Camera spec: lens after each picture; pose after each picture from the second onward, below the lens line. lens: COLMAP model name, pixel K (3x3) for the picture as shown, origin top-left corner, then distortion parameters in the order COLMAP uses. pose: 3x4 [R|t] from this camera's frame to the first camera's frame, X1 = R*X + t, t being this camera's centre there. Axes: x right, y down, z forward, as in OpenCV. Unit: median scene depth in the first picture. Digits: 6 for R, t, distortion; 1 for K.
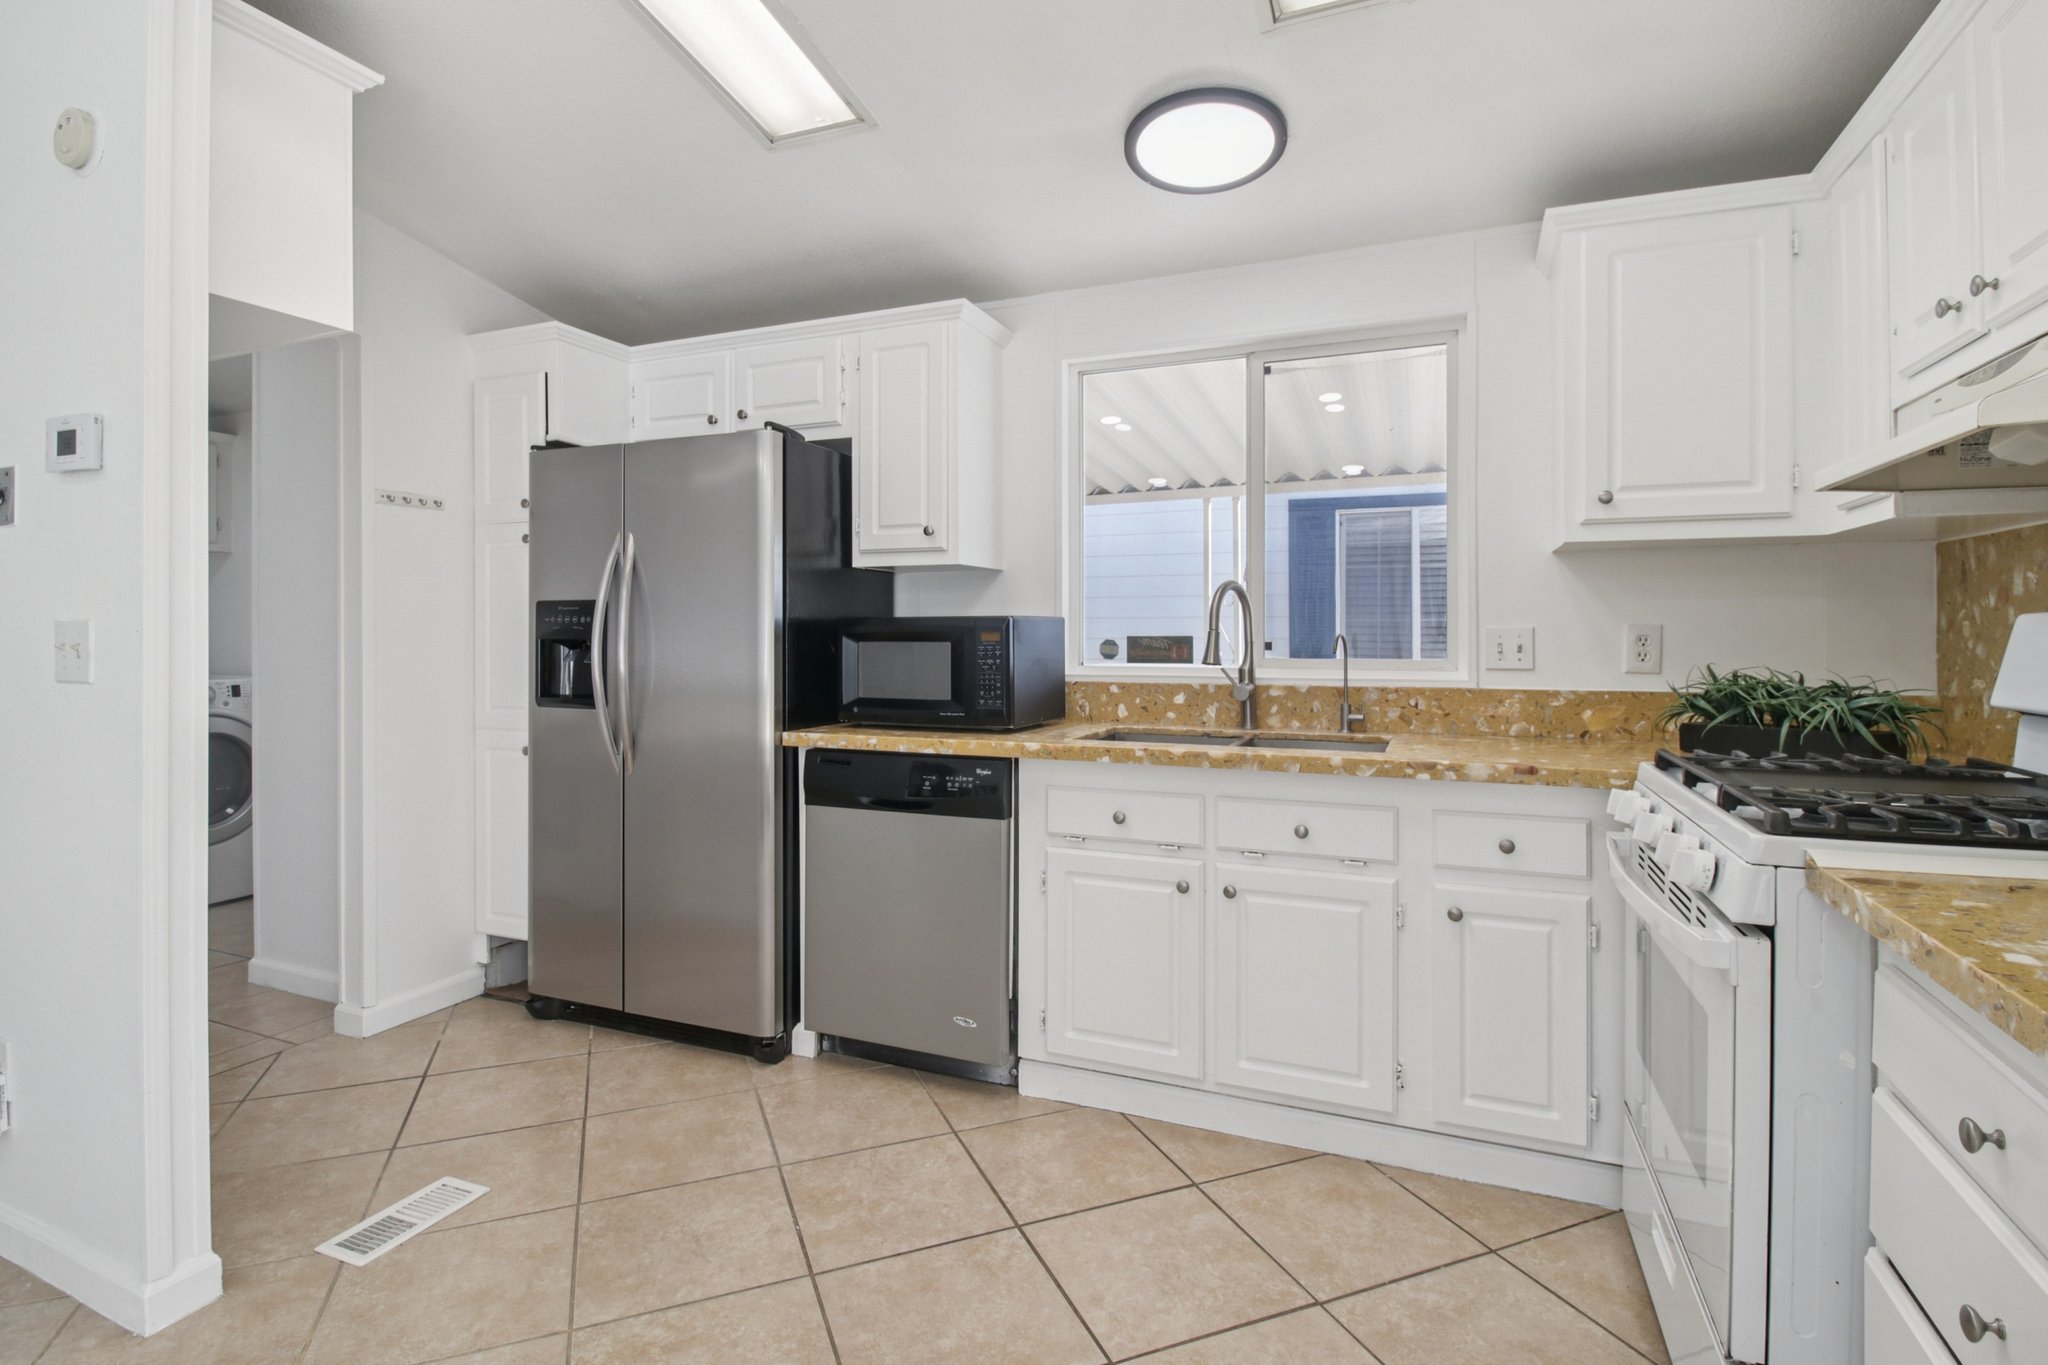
lens RADIAL K [[997.6, 0, 1007.3], [0, 997.6, 638.0], [0, 0, 1]] dist [-0.000415, -0.000388]
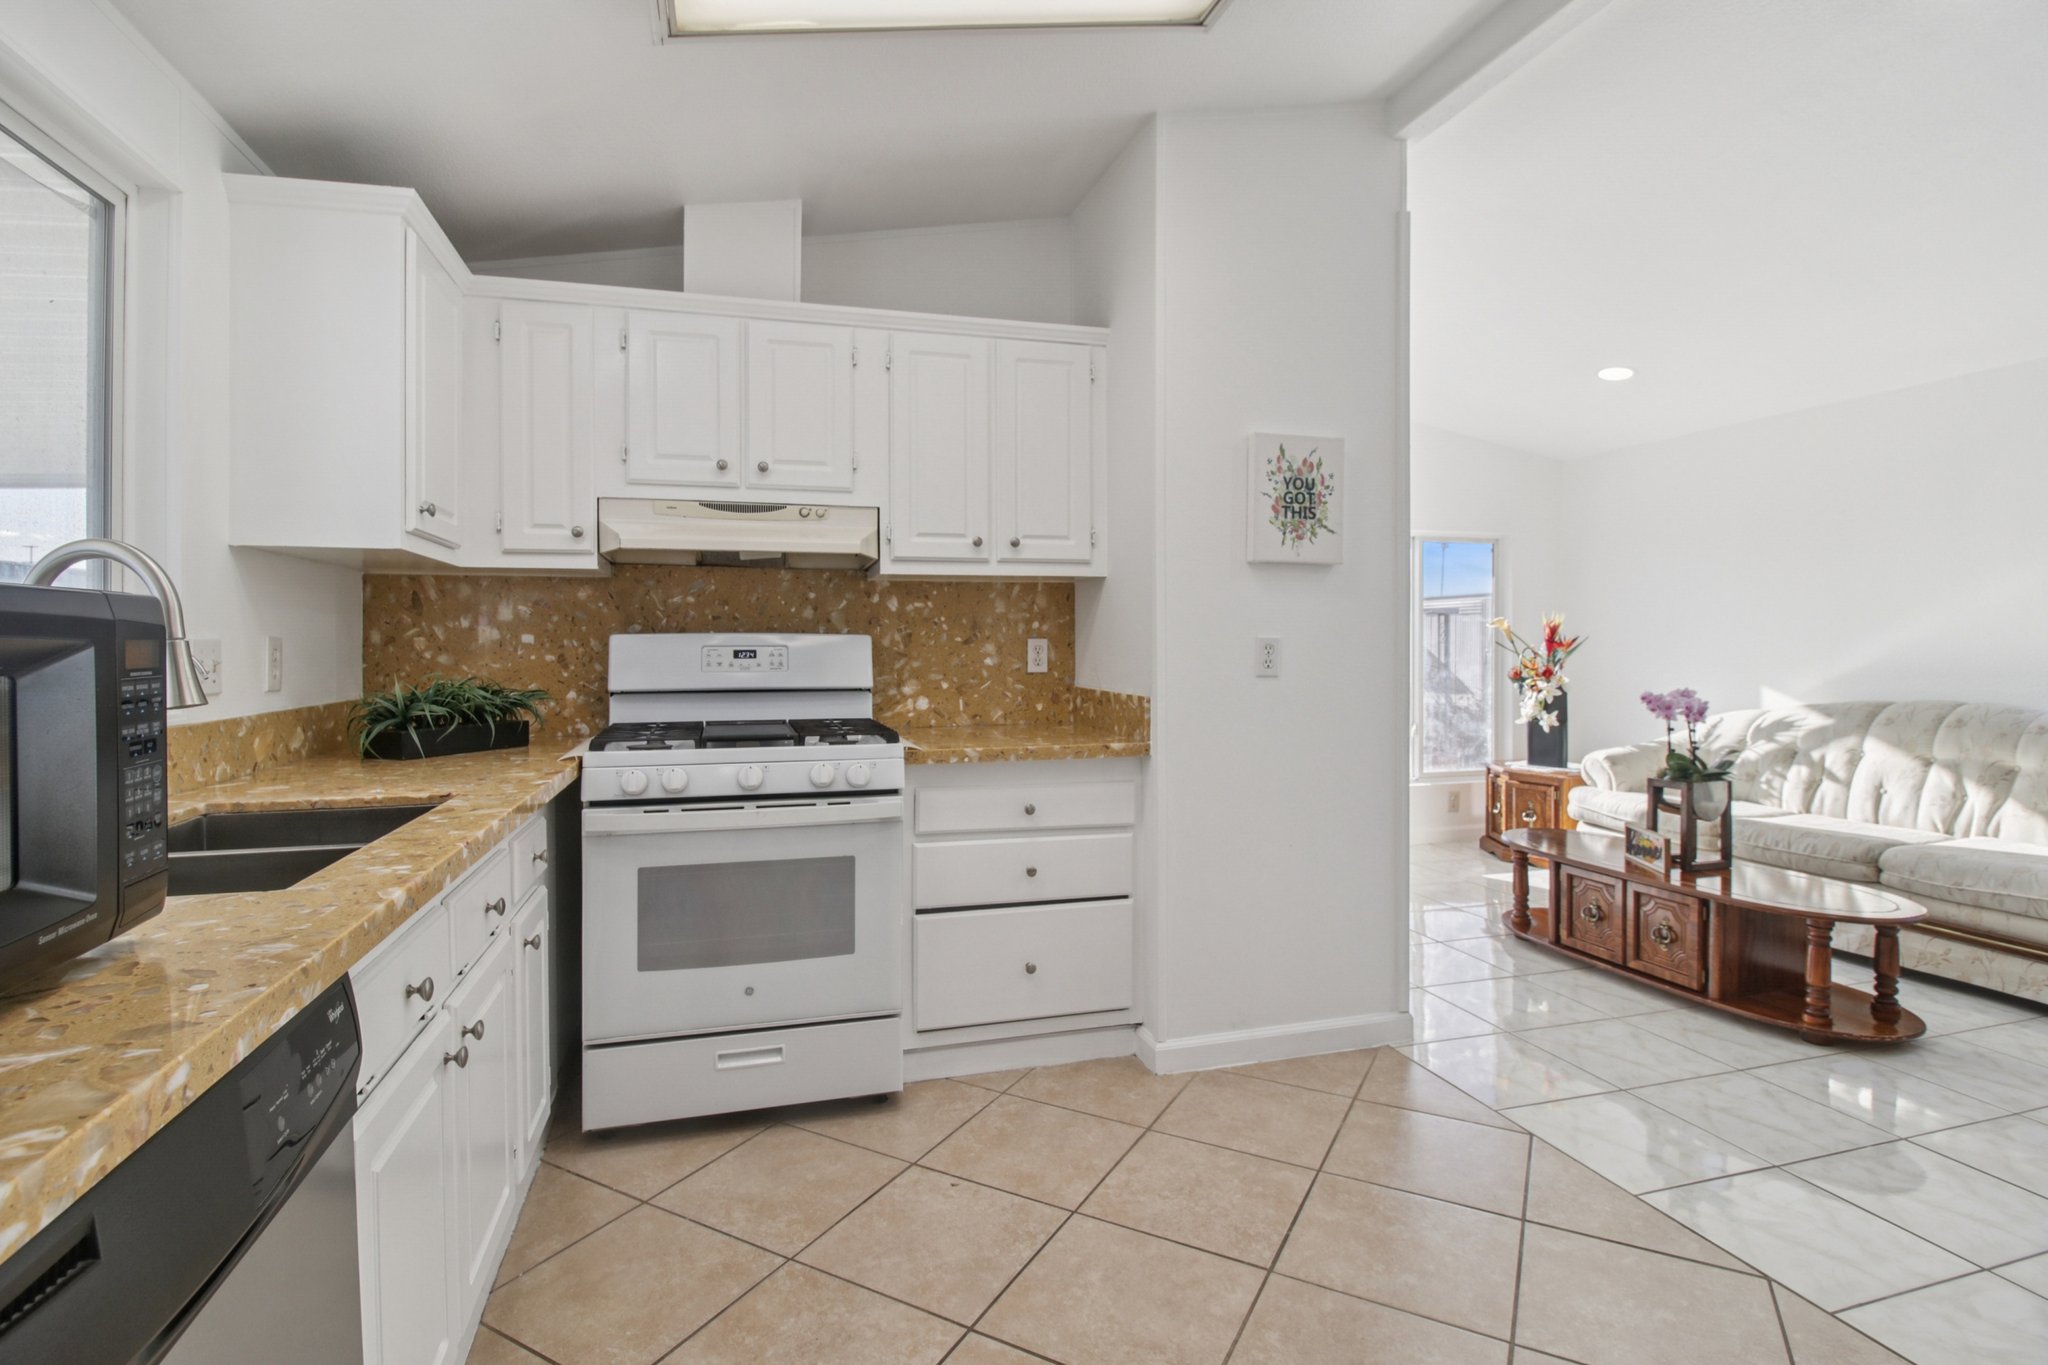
lens RADIAL K [[997.7, 0, 1021.7], [0, 997.7, 643.6], [0, 0, 1]] dist [-0.002018, -0.009146]
pose [[-0.634629, 0.001501, 0.772815, -0.626811], [0.004907, 0.999986, 0.002087, -0.007695], [-0.772801, 0.005117, -0.634628, 1.352485]]
